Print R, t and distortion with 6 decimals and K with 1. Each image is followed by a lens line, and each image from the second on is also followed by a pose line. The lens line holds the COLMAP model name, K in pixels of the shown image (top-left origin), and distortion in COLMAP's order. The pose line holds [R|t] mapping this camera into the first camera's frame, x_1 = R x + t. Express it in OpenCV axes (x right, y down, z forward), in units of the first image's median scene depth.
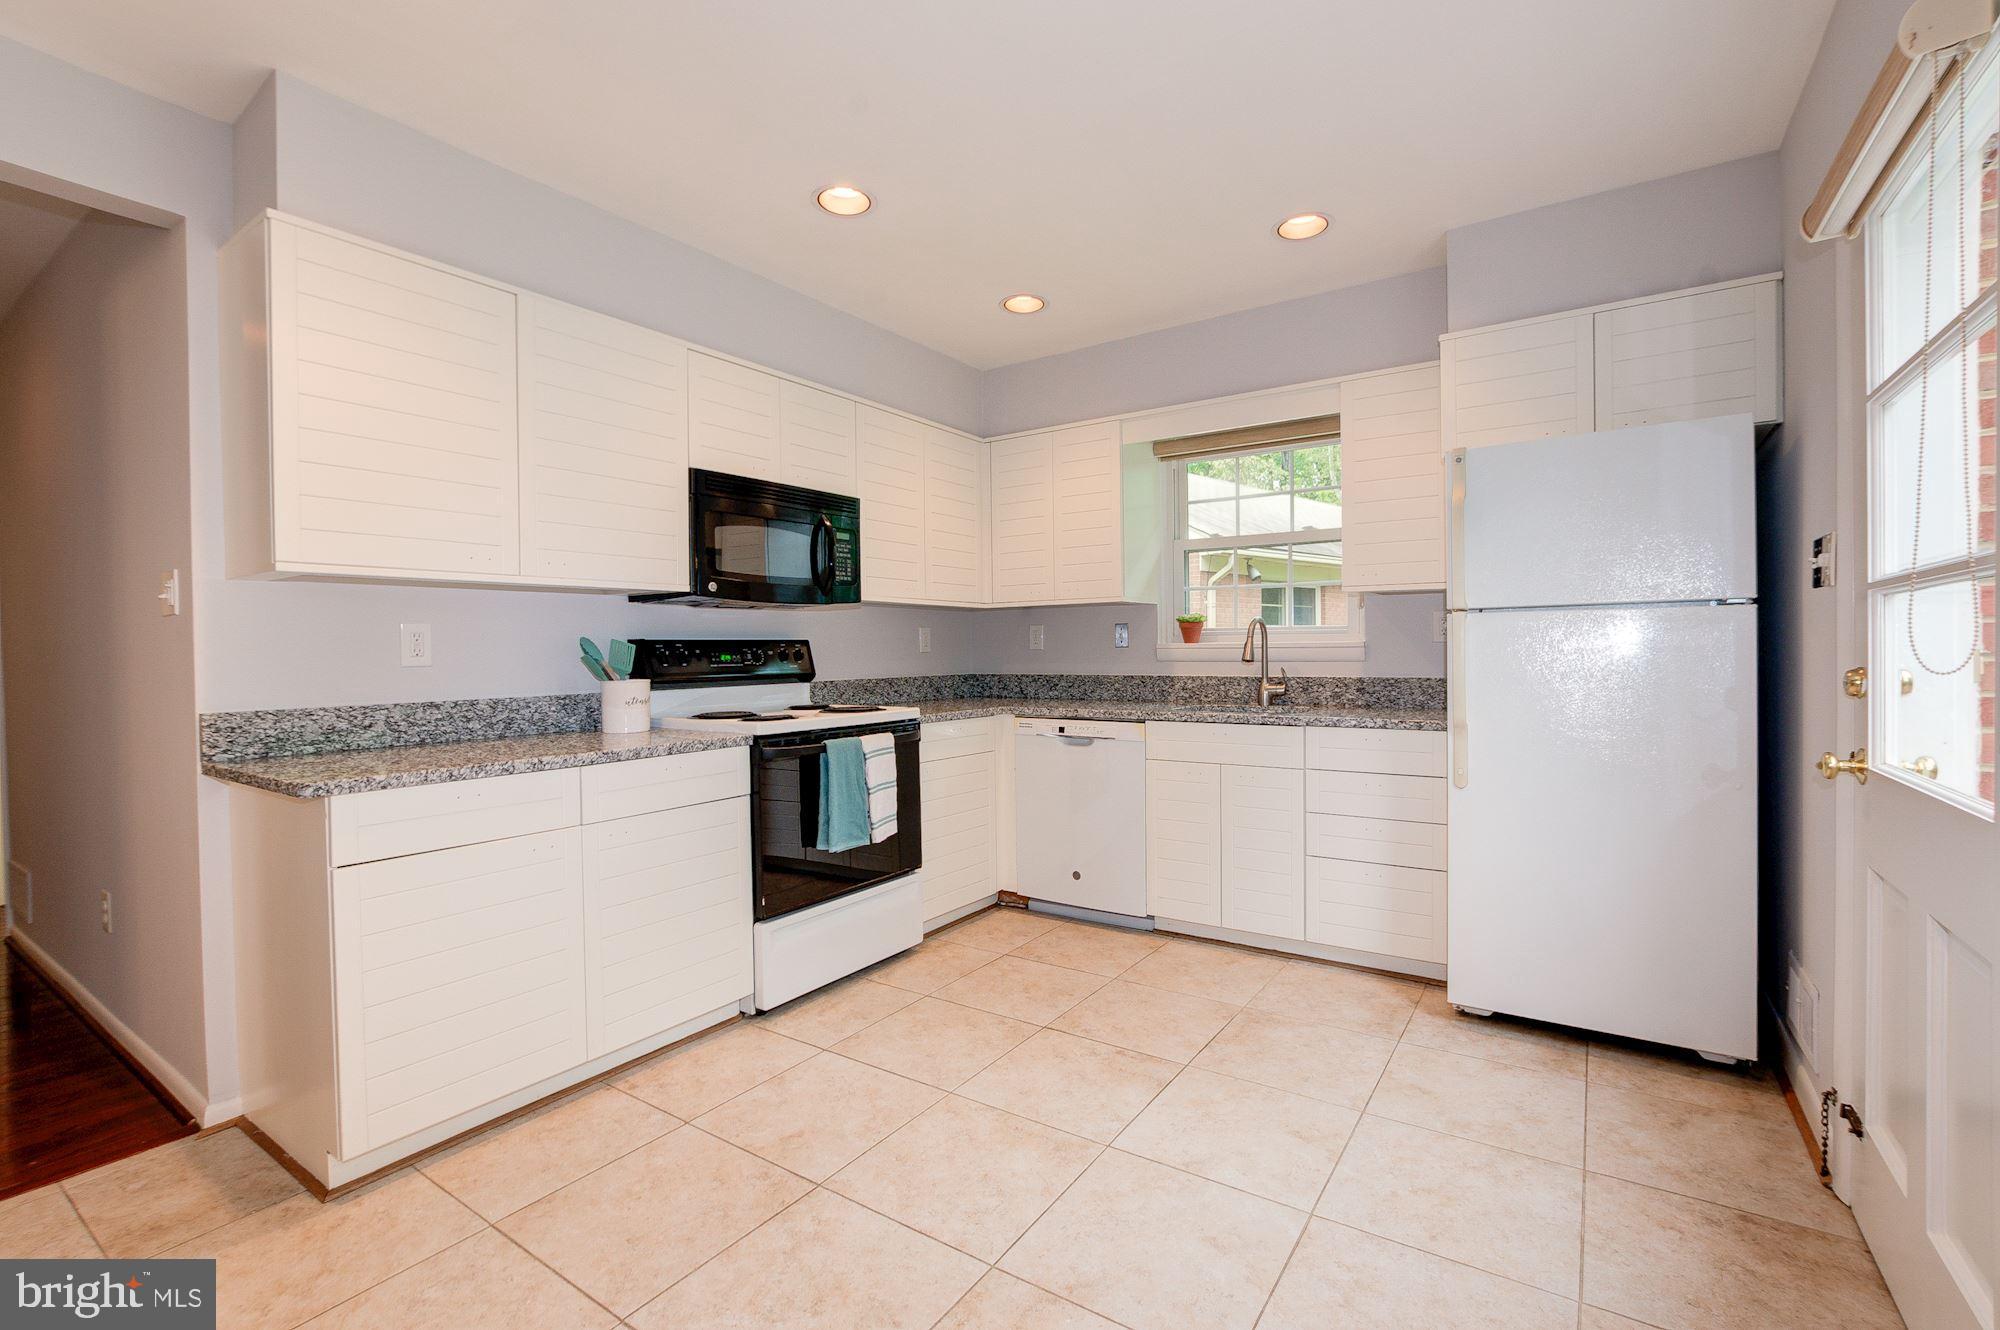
lens RADIAL K [[878.8, 0, 1038.3], [0, 878.8, 666.1], [0, 0, 1]] dist [-0.012049, 0.001240]
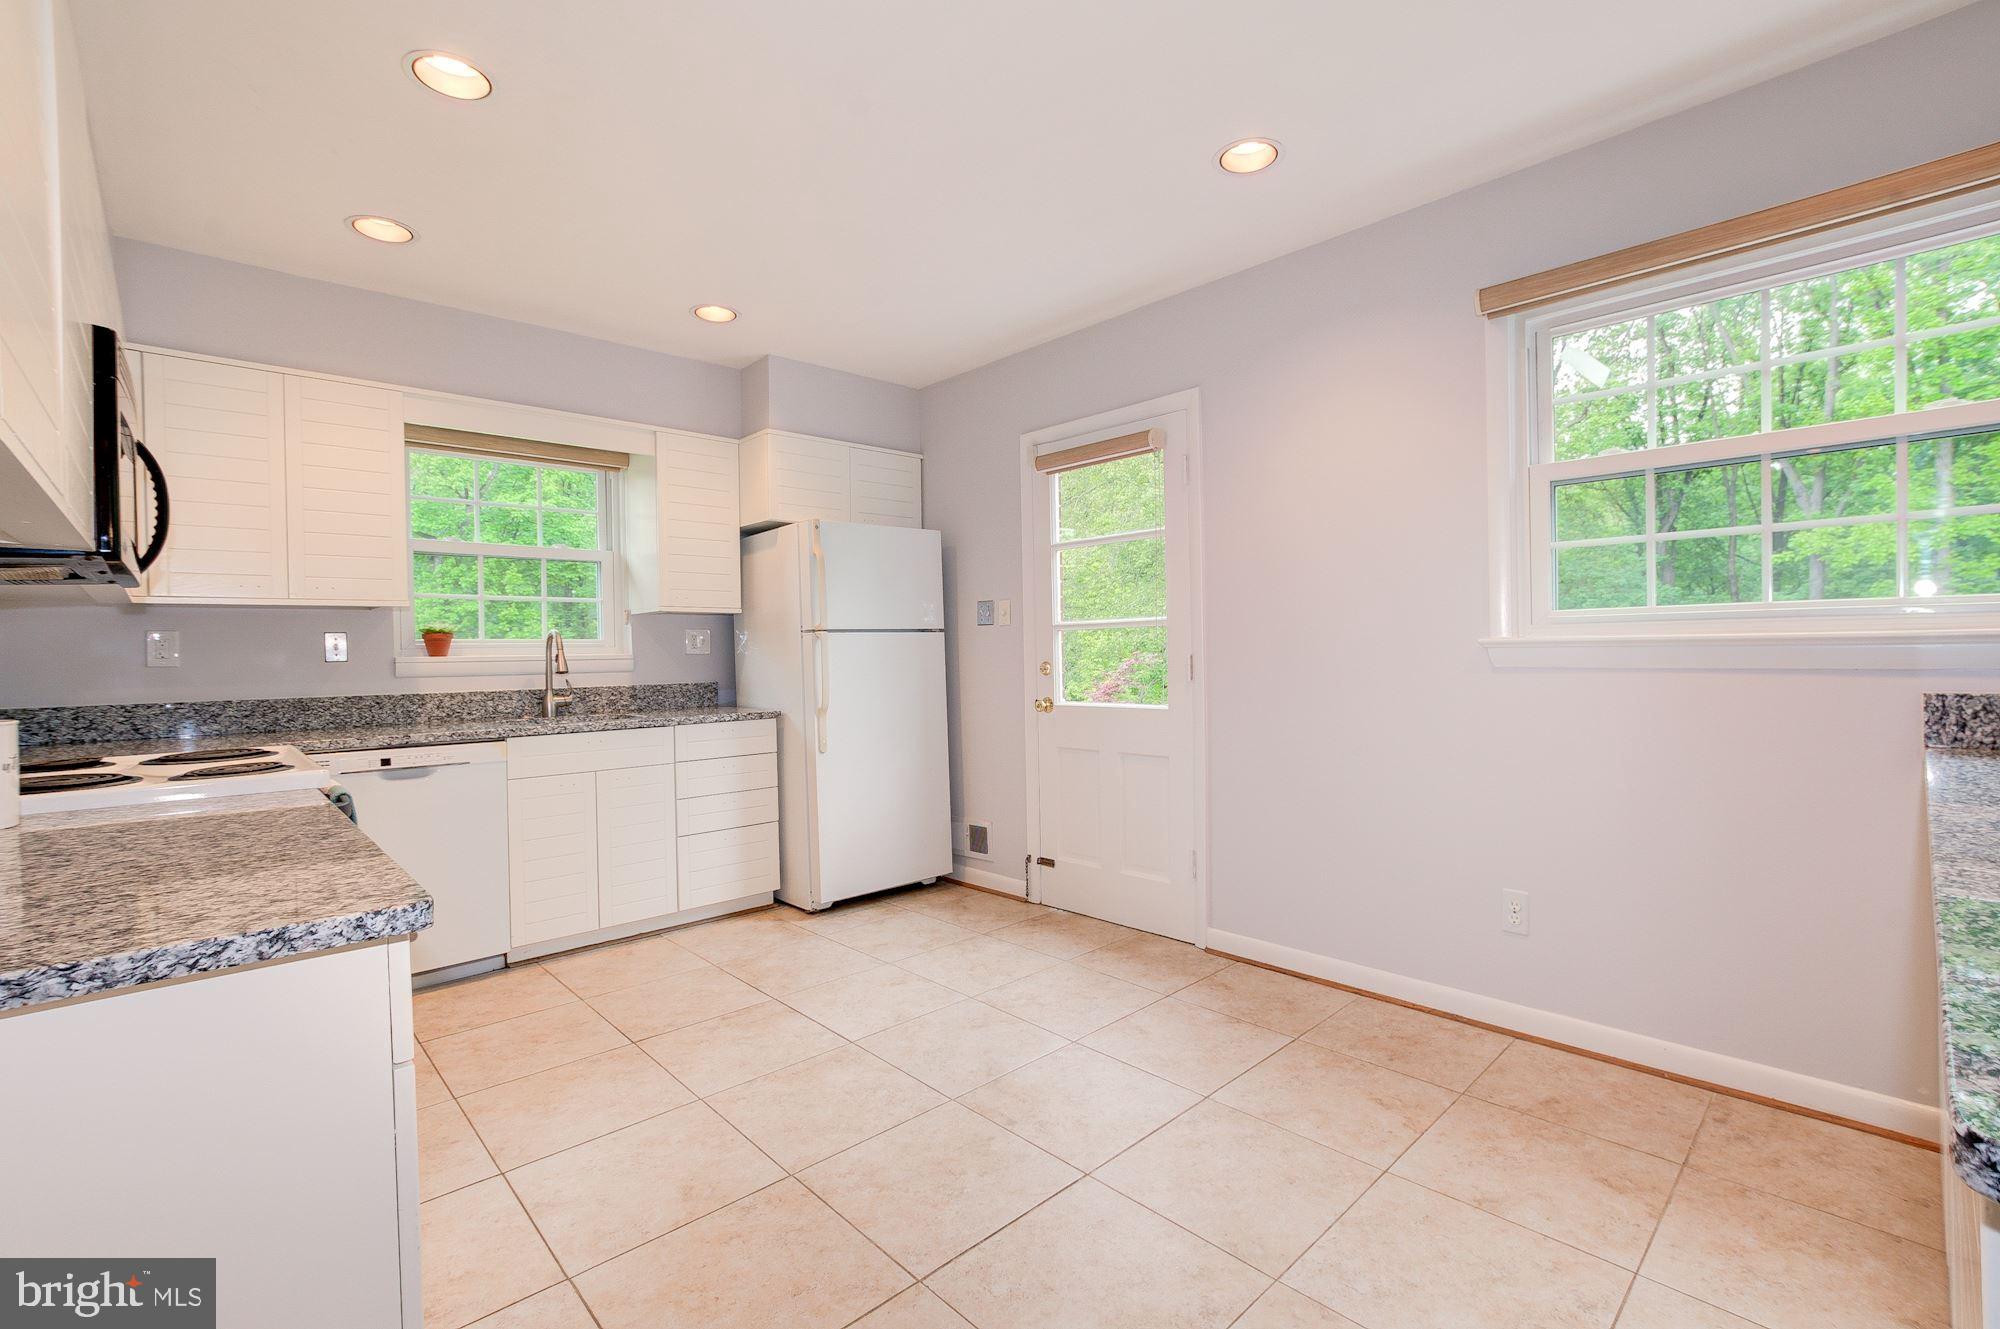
lens RADIAL K [[878.8, 0, 999.4], [0, 878.8, 664.8], [0, 0, 1]] dist [-0.012049, 0.001240]
pose [[0.237634, -0.006759, 0.971331, -0.628252], [0.035826, 0.999356, -0.001811, 0.005117], [-0.970694, 0.035229, 0.237723, 0.266634]]
